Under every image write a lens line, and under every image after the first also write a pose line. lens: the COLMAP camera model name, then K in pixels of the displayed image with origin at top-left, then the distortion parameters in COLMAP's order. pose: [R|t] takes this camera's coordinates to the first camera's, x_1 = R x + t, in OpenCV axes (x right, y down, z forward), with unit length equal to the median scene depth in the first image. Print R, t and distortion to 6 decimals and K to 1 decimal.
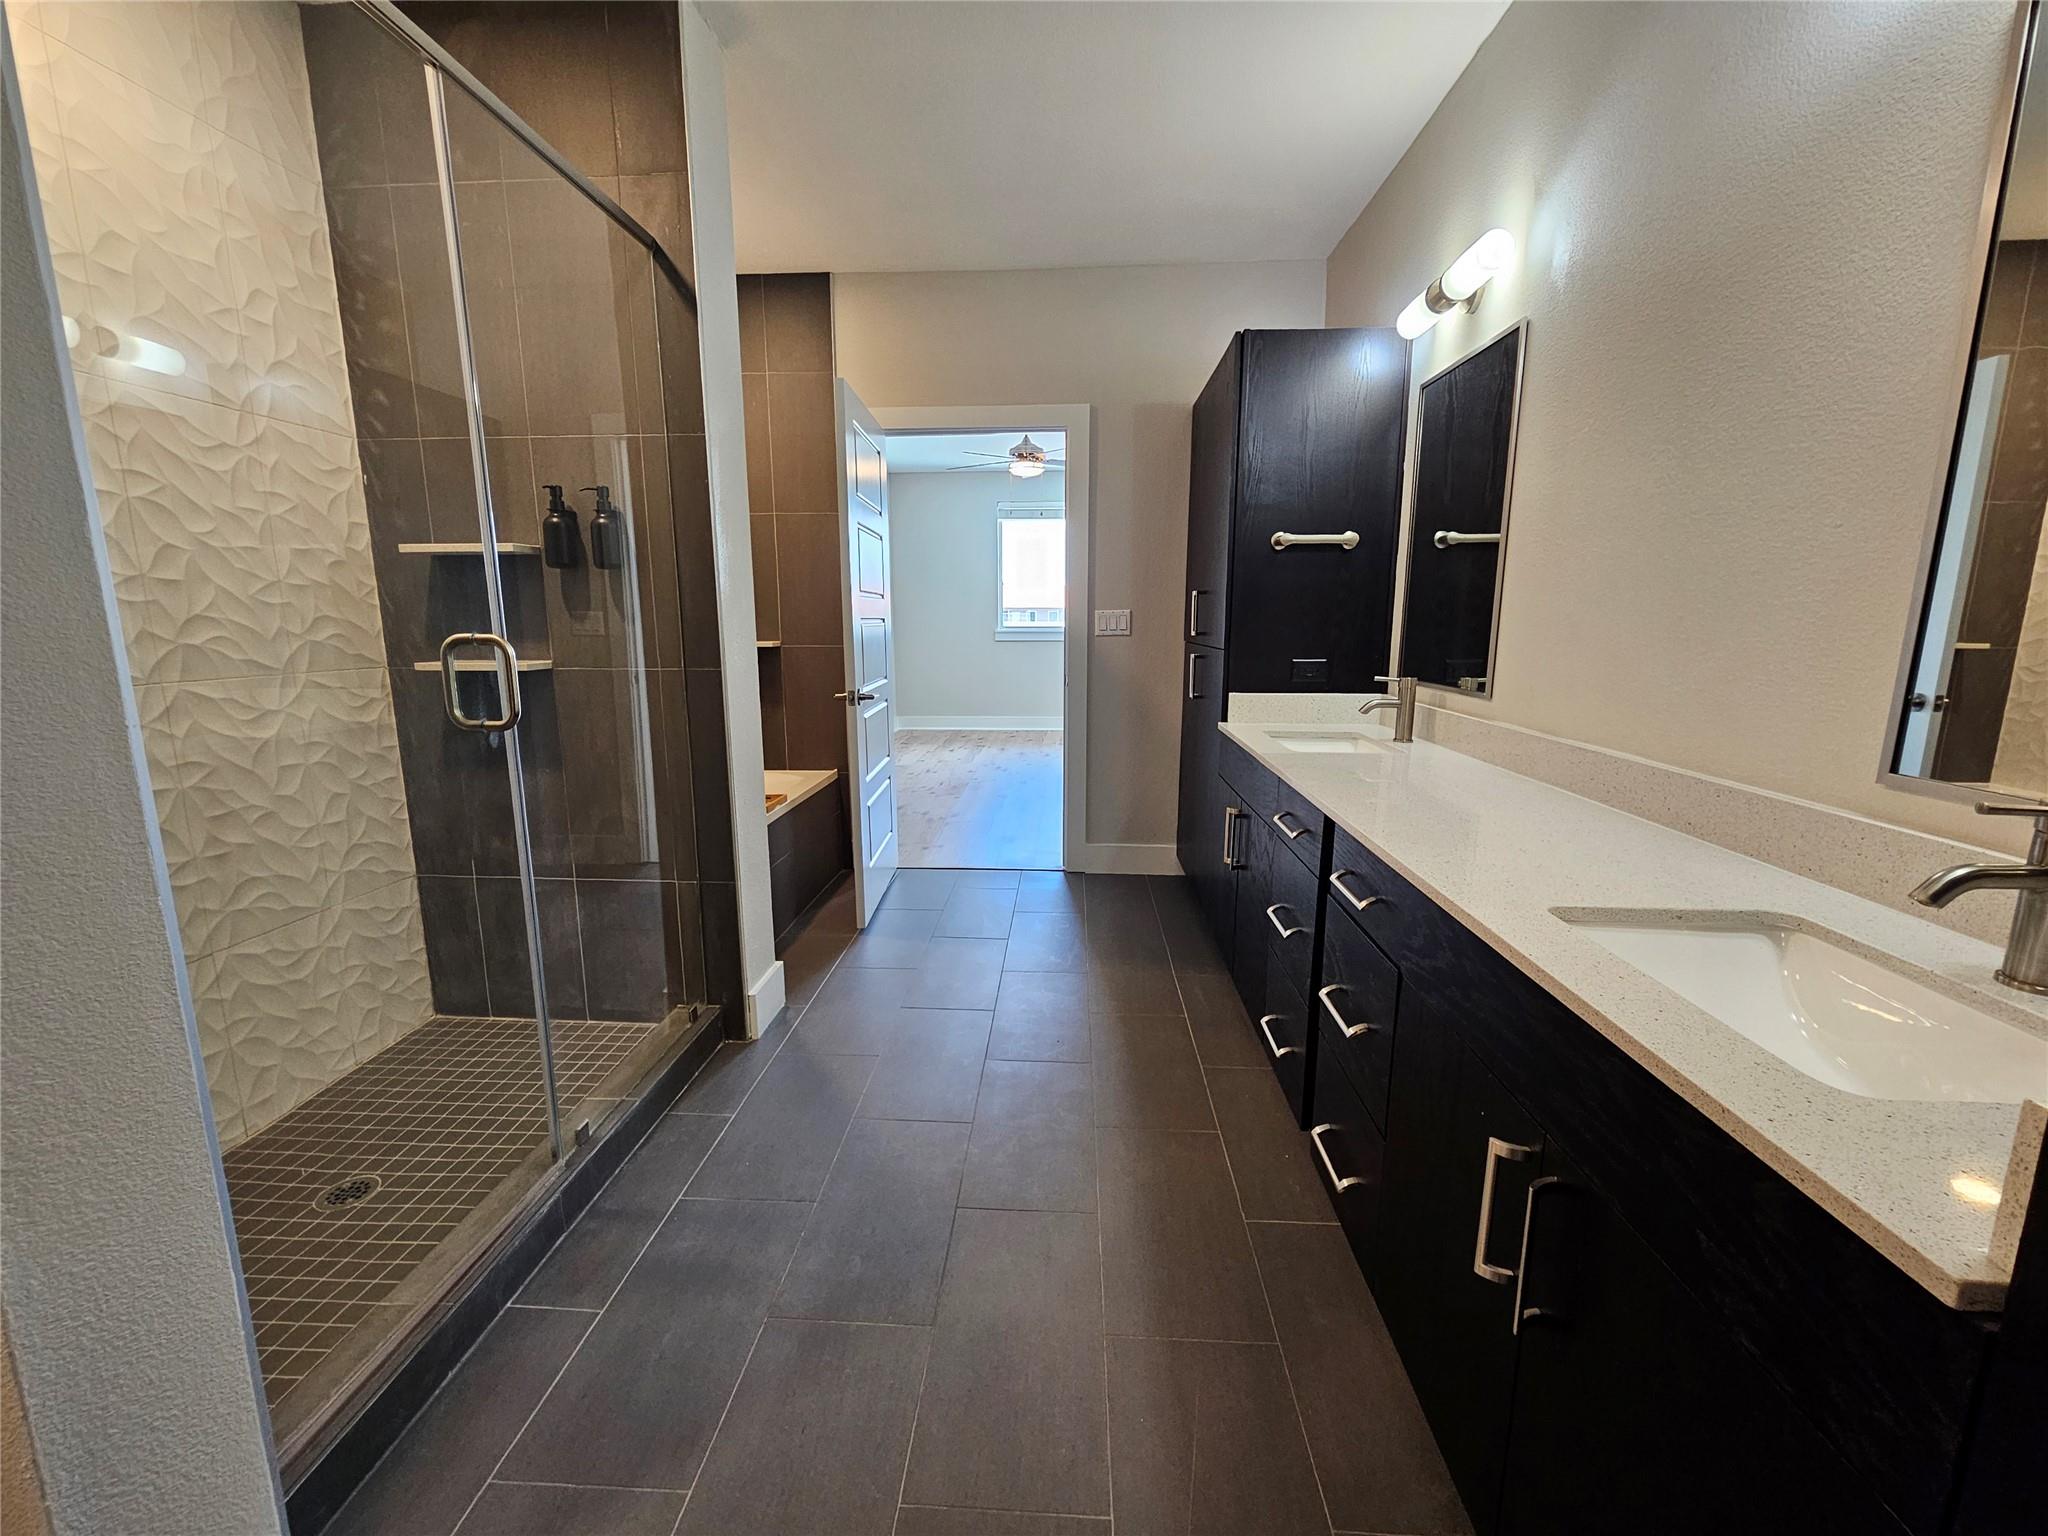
lens RADIAL K [[841.0, 0, 1023.8], [0, 841.0, 766.2], [0, 0, 1]] dist [-0.001904, 0.001490]
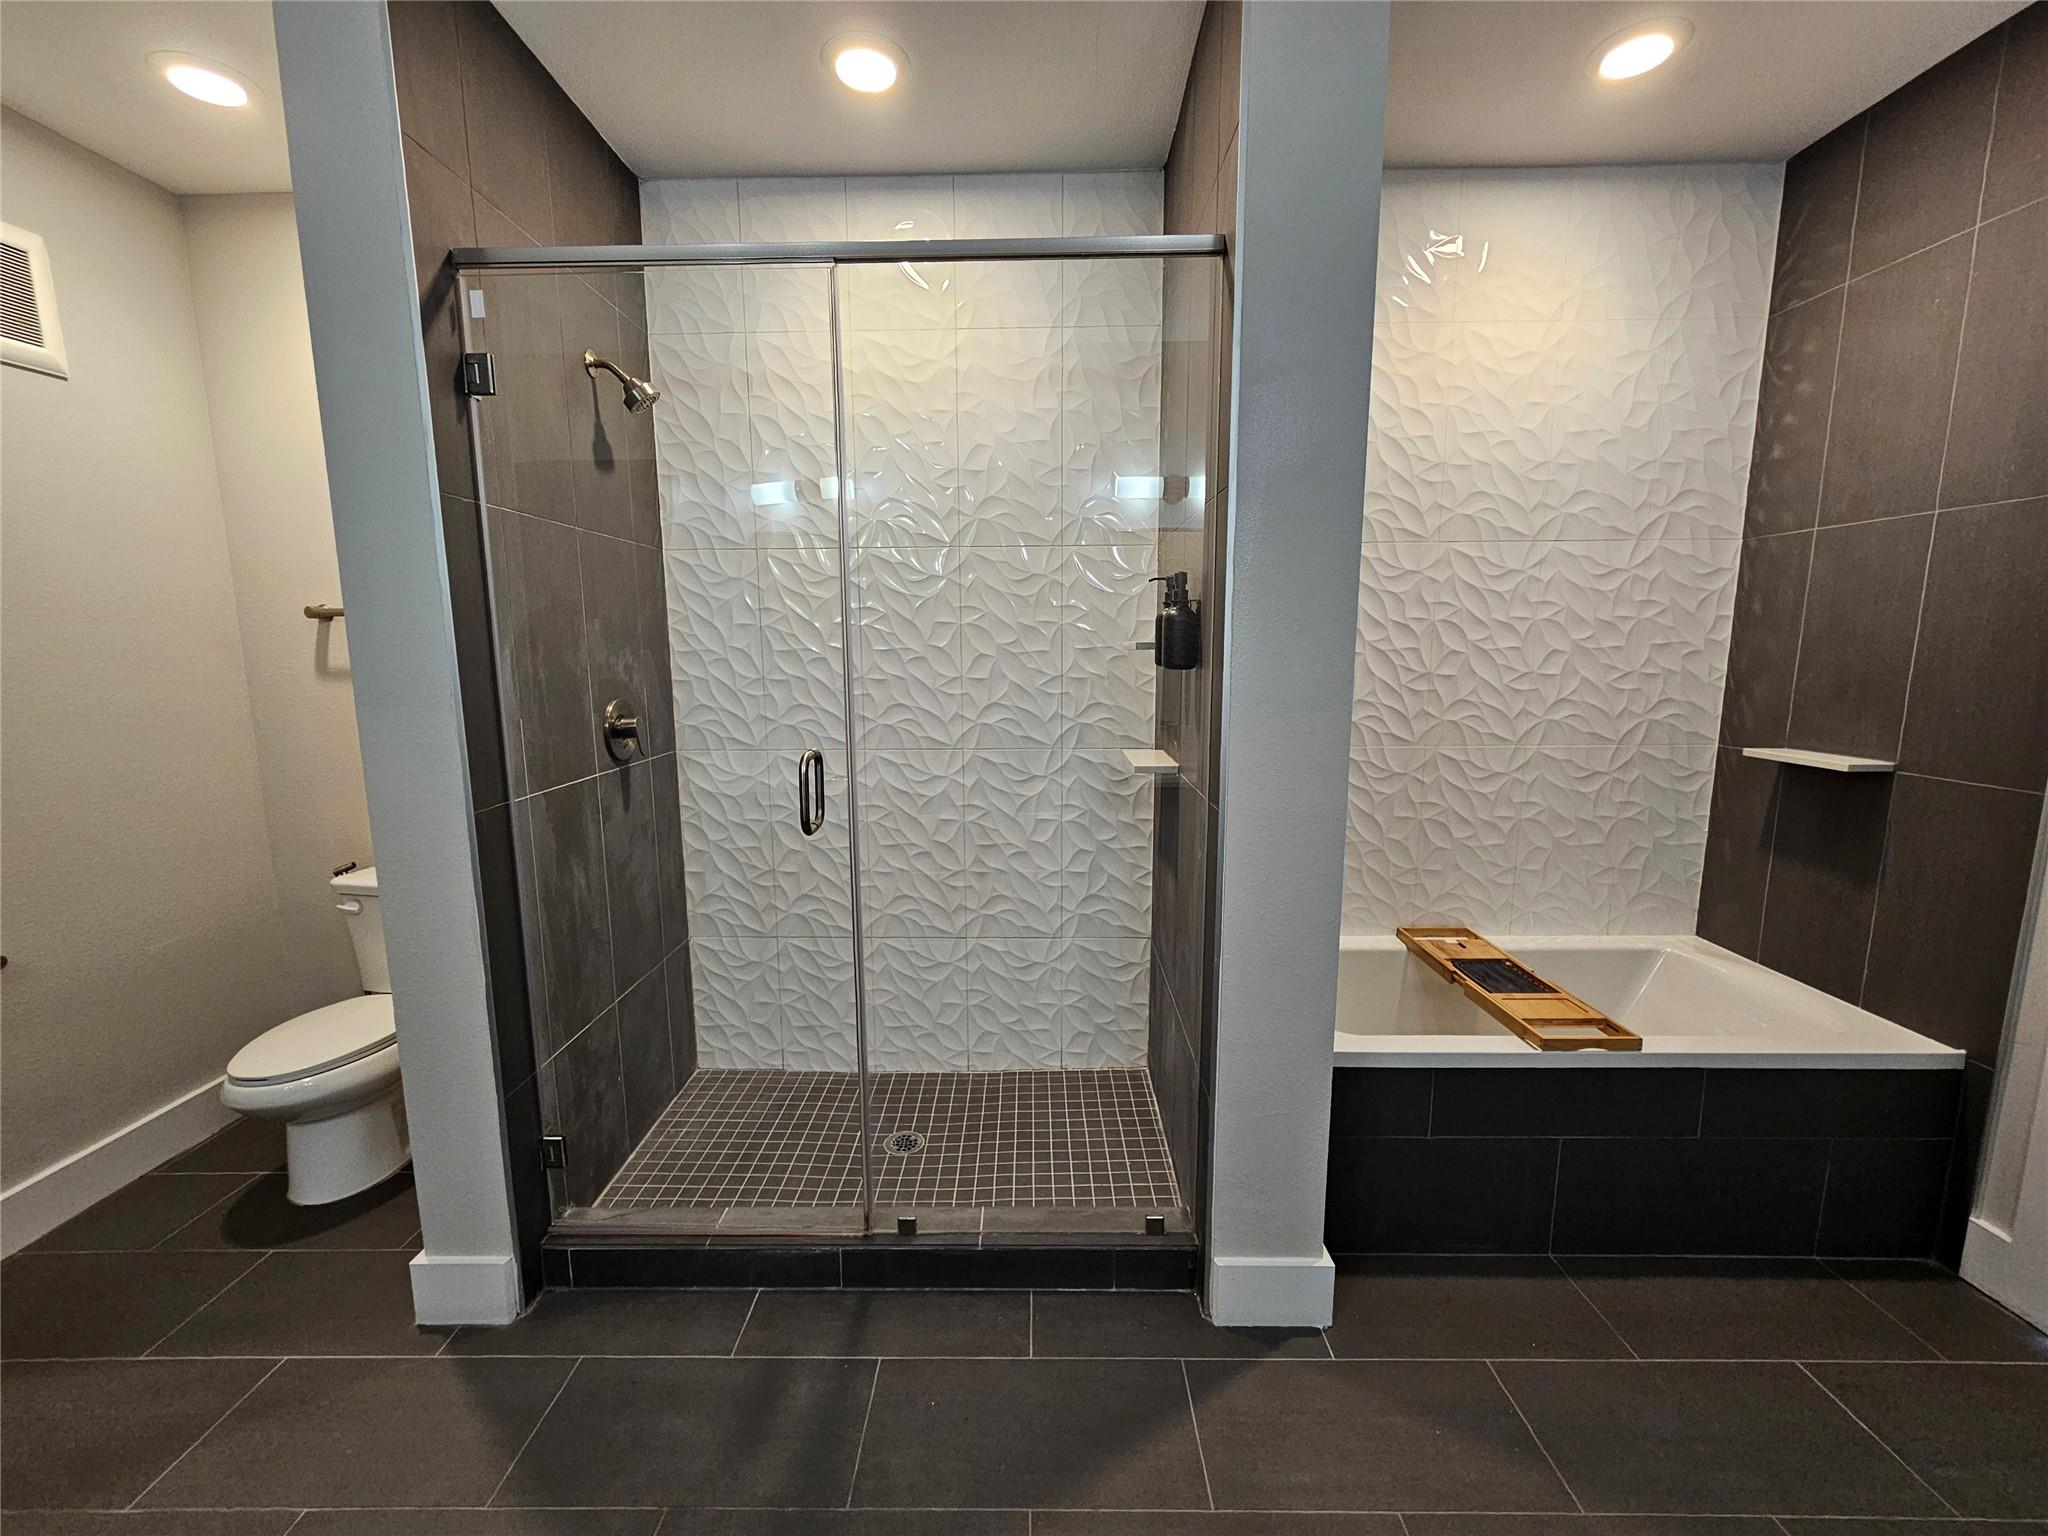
lens RADIAL K [[841.0, 0, 1023.0], [0, 841.0, 774.2], [0, 0, 1]] dist [-0.001904, 0.001490]
pose [[0.048734, 0.154619, -0.986772, 0.328553], [-0.172066, 0.974475, 0.144194, -0.219130], [0.983879, 0.162762, 0.074094, 0.772115]]
